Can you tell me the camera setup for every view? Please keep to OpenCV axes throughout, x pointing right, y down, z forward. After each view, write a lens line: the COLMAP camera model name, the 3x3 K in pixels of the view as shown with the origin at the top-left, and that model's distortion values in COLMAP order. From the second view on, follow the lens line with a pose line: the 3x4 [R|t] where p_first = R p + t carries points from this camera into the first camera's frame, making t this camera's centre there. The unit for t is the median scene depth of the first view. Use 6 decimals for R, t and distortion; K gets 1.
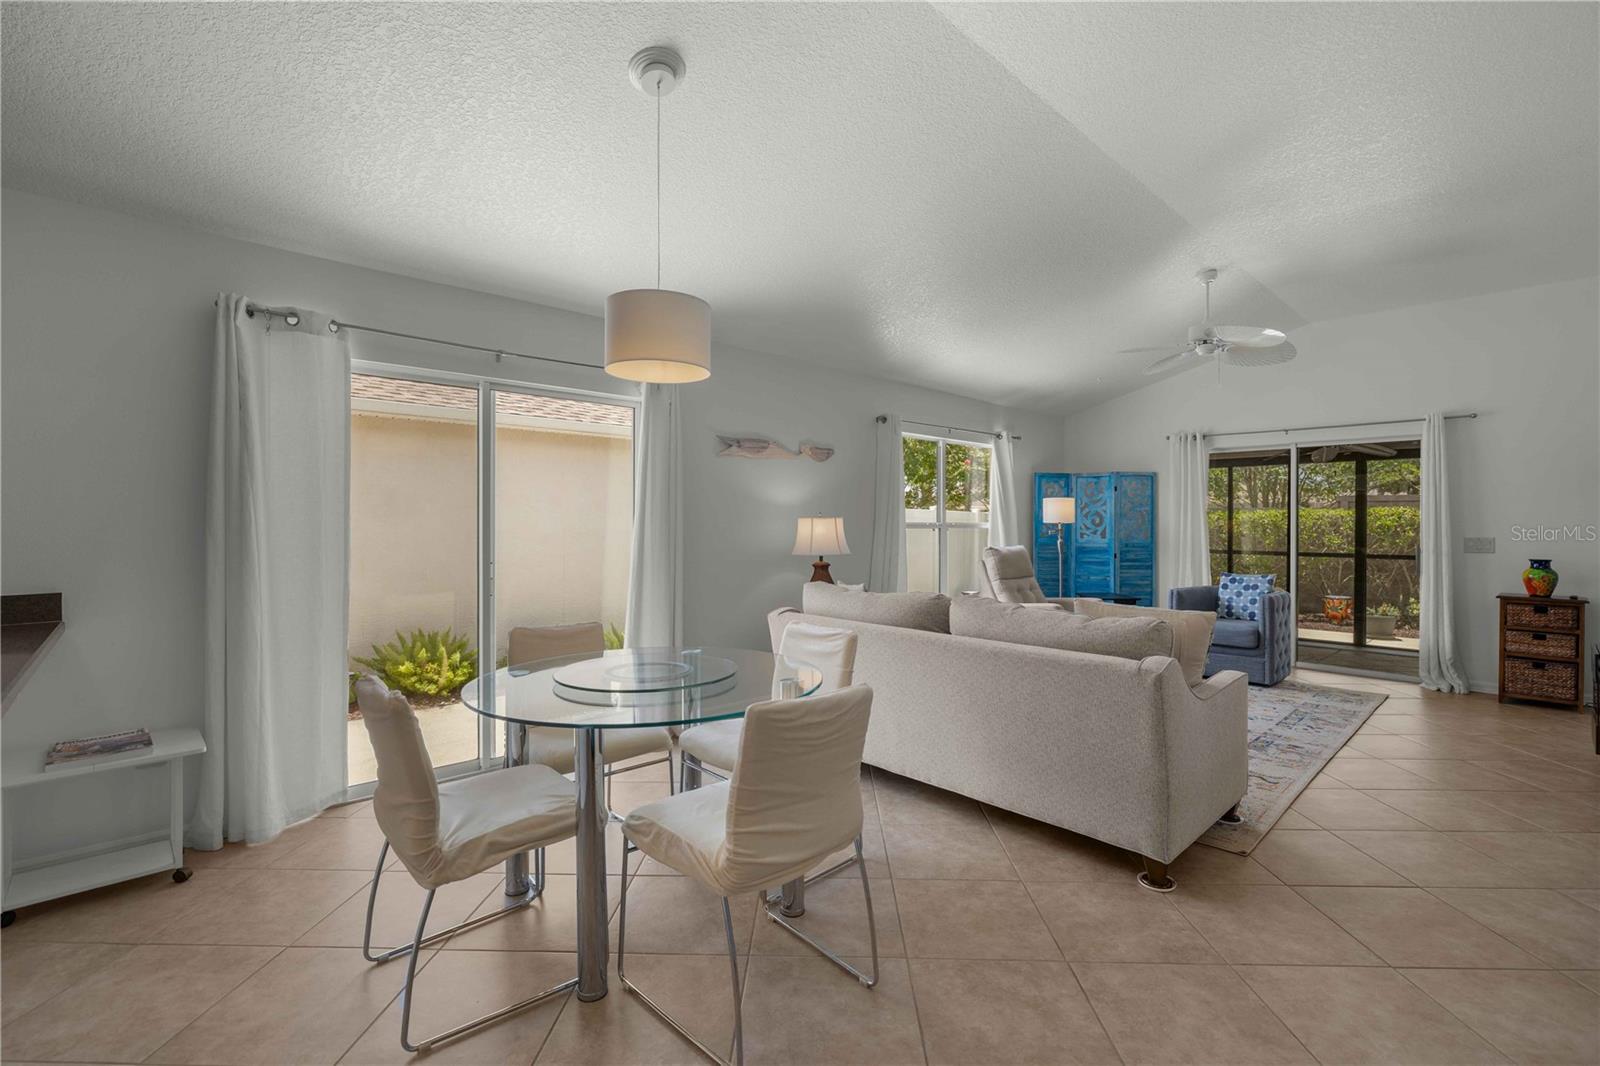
lens RADIAL K [[707.3, 0, 807.9], [0, 707.3, 522.4], [0, 0, 1]] dist [-0.009548, 0.001567]
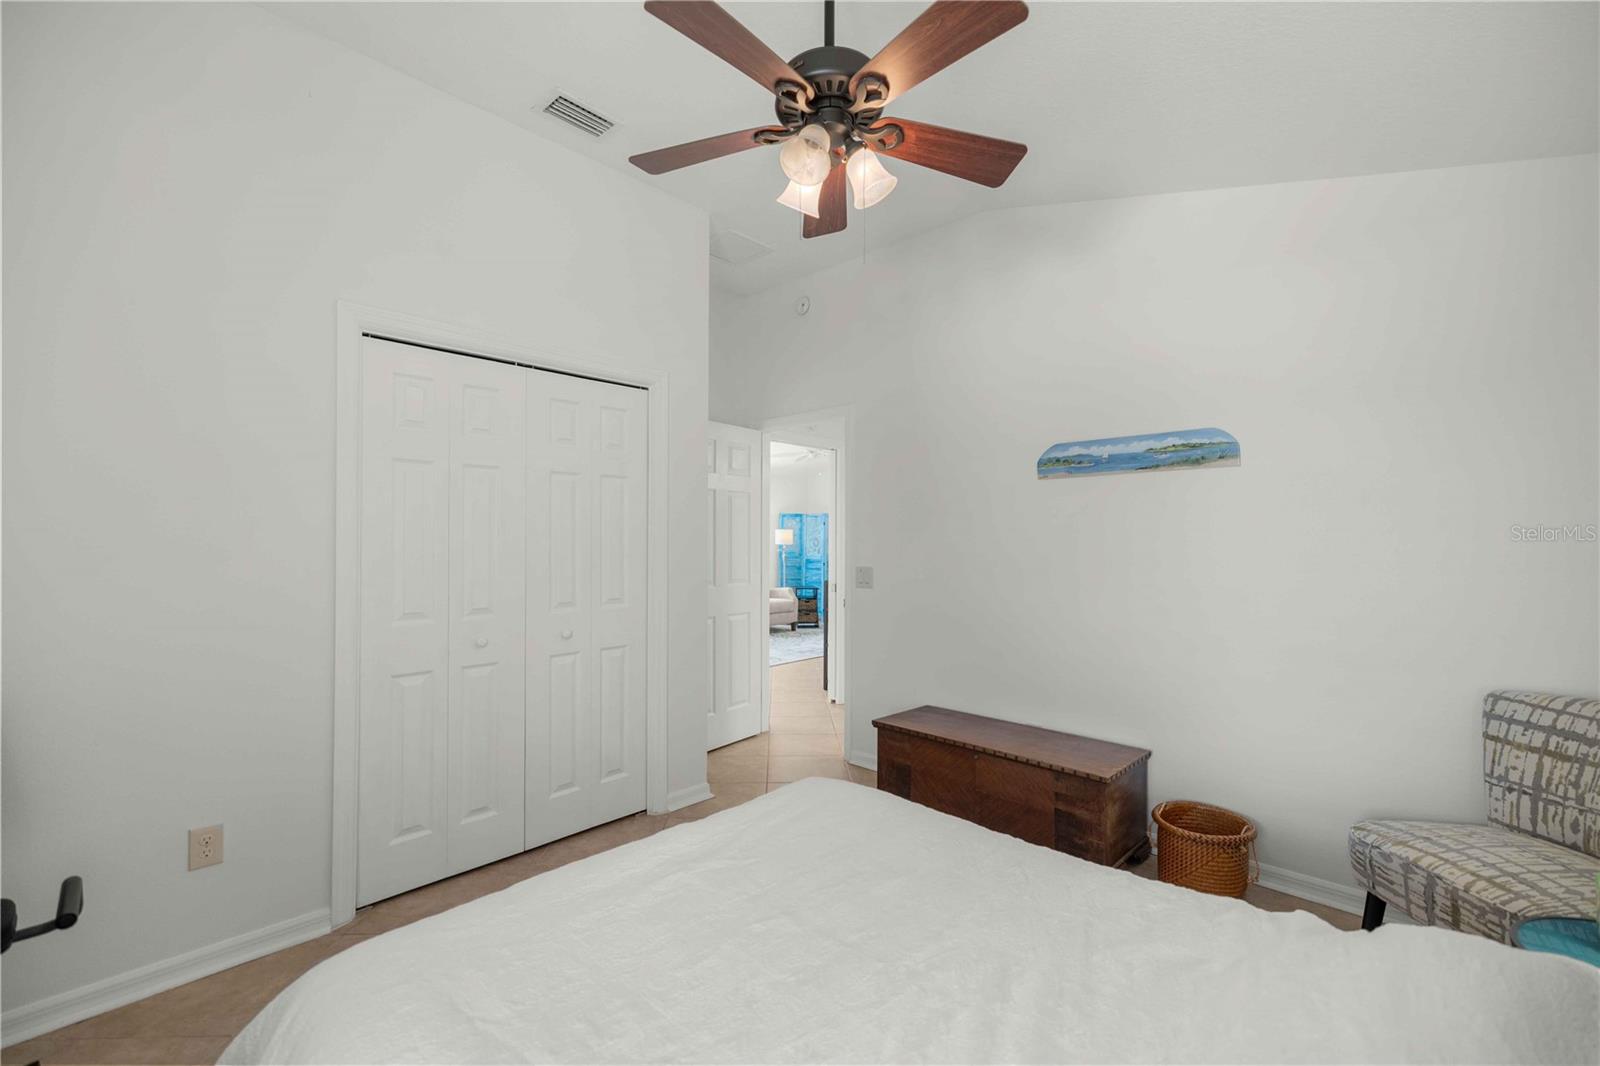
lens RADIAL K [[674.4, 0, 803.6], [0, 674.4, 538.1], [0, 0, 1]] dist [0.001572, 0.000565]
pose [[0.998605, 0.001566, 0.052781, 0.383416], [-0.001707, 0.999995, 0.002624, -0.022940], [-0.052776, -0.002711, 0.998603, -0.722220]]
